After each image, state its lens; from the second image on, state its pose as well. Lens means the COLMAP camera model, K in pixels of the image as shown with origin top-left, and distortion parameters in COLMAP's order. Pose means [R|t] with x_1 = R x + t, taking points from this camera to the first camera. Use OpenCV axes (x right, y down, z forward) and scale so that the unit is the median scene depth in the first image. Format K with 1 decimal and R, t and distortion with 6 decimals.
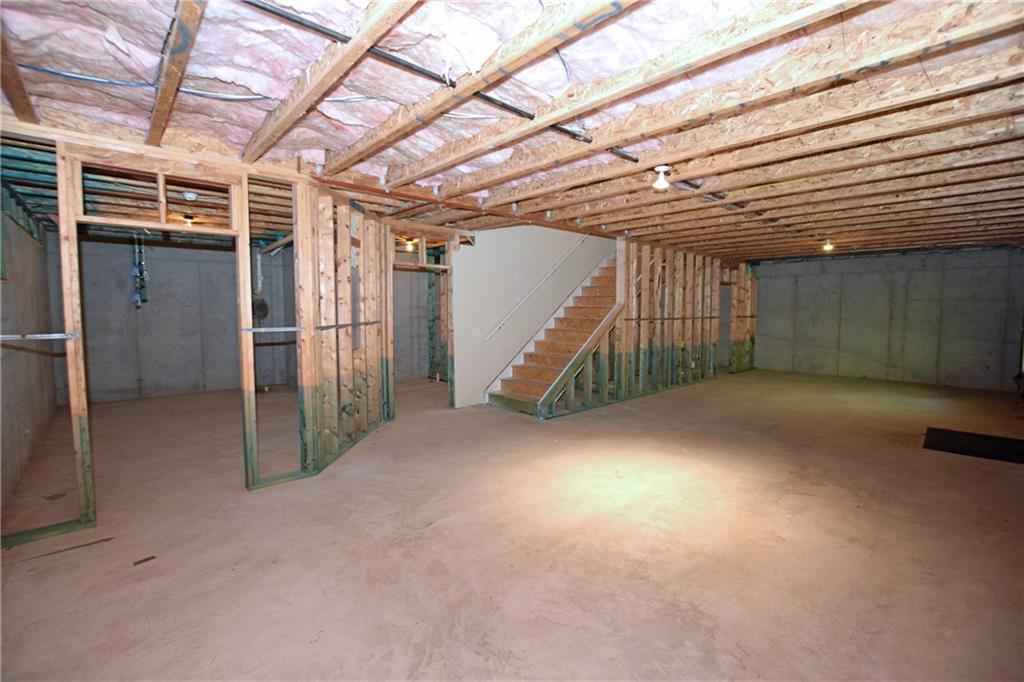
lens RADIAL K [[448.8, 0, 513.1], [0, 448.8, 340.3], [0, 0, 1]] dist [-0.033771, 0.003737]
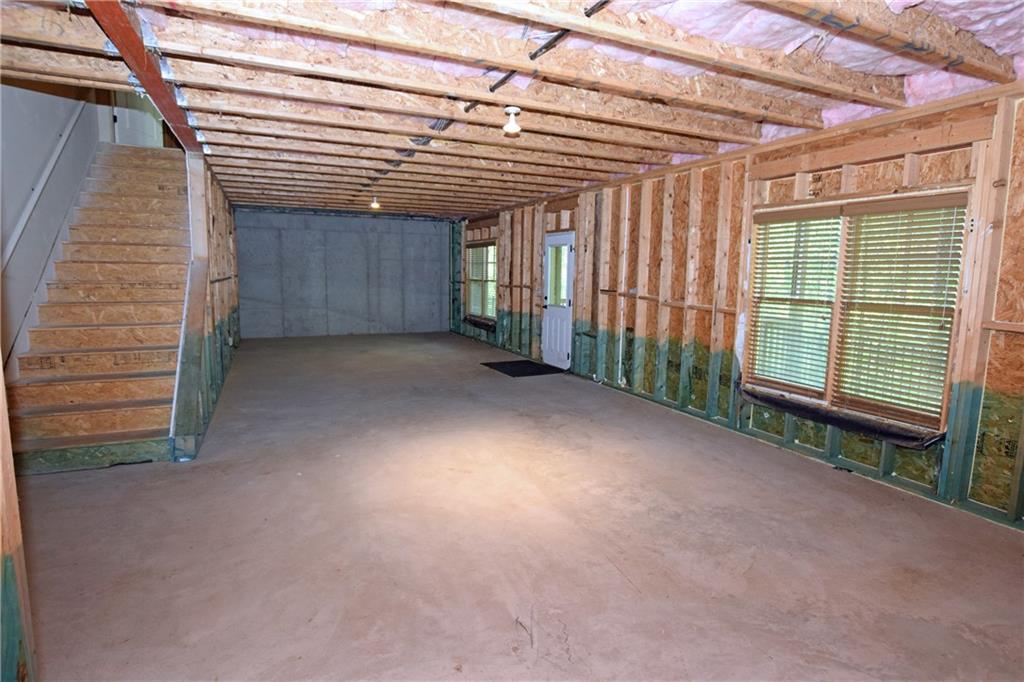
lens RADIAL K [[535.6, 0, 513.8], [0, 535.6, 337.0], [0, 0, 1]] dist [-0.021663, -0.000129]
pose [[0.297639, -0.111455, 0.948150, -0.815440], [0.050785, 0.993604, 0.100856, -0.047849], [-0.953327, 0.018133, 0.301396, 0.767588]]
